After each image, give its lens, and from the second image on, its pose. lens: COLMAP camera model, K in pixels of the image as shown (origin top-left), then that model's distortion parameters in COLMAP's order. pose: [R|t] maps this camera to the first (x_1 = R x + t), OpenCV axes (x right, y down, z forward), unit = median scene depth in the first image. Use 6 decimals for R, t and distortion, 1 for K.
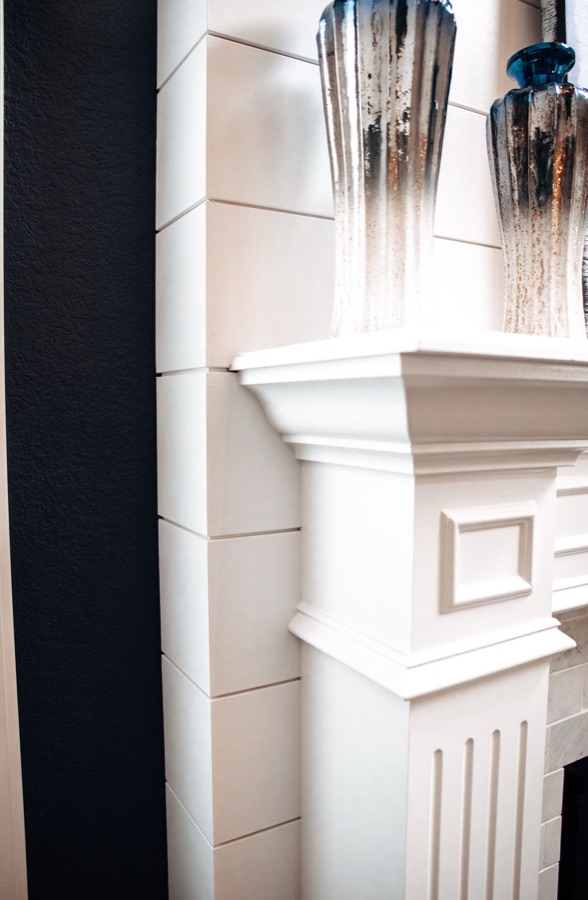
lens RADIAL K [[641.9, 0, 297.4], [0, 641.9, 449.0], [0, 0, 1]] dist [-0.133269, 0.092265]
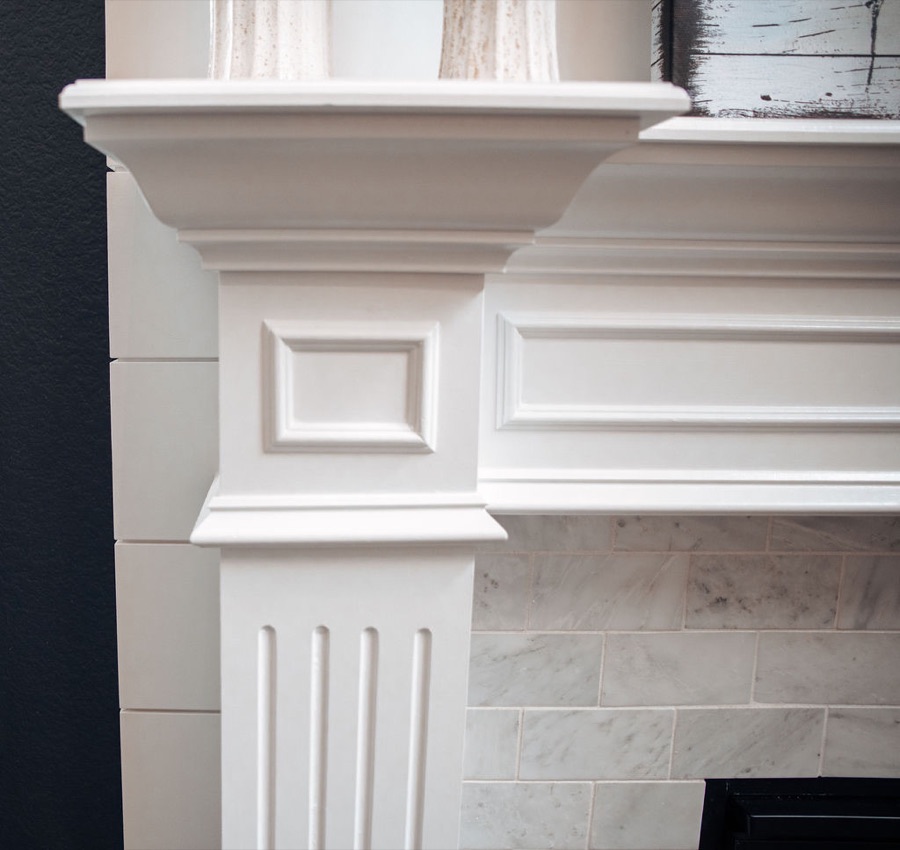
lens RADIAL K [[885.2, 0, 287.7], [0, 885.2, 403.0], [0, 0, 1]] dist [-0.082464, 0.000000]
pose [[0.869188, 0.065103, -0.490177, 0.720138], [-0.030628, 0.996480, 0.078038, 0.101071], [0.493532, -0.052817, 0.868123, 0.039899]]
